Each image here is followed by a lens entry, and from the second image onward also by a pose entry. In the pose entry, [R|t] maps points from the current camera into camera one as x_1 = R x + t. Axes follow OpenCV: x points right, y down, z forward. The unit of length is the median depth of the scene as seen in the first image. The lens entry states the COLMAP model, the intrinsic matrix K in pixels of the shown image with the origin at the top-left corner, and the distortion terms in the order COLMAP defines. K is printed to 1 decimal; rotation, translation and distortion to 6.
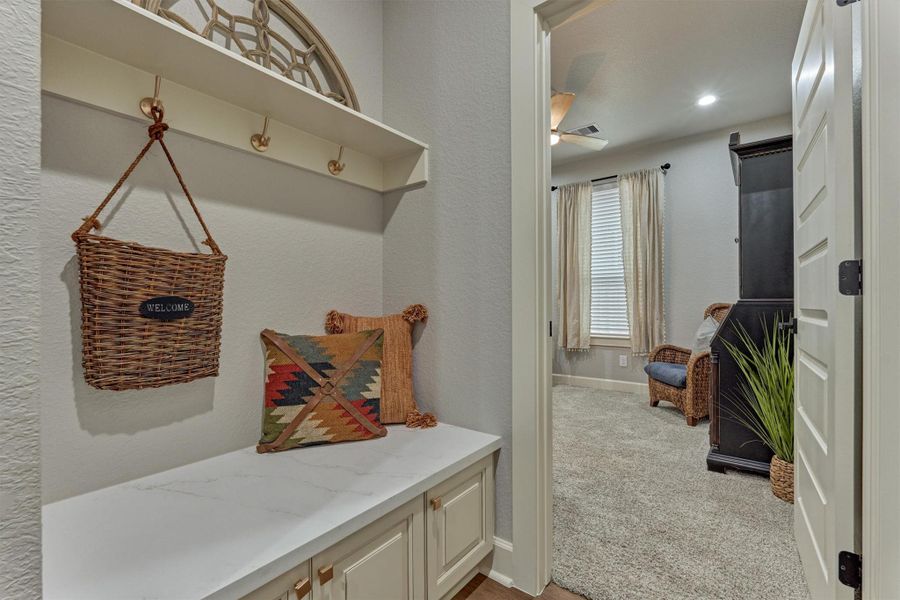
lens RADIAL K [[395.1, 0, 449.2], [0, 395.1, 301.9], [0, 0, 1]] dist [0.003779, 0.000158]
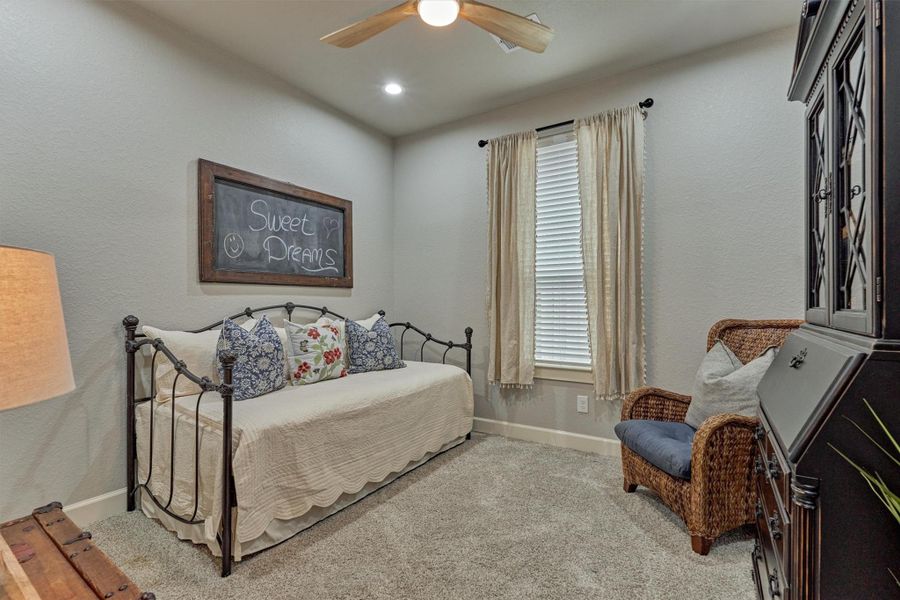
lens RADIAL K [[395.1, 0, 450.9], [0, 395.1, 299.4], [0, 0, 1]] dist [0.003779, 0.000158]
pose [[0.996874, 0.001112, 0.079005, 0.174526], [-0.001108, 0.999999, -0.000099, -0.024716], [-0.079005, 0.000011, 0.996874, 0.371736]]
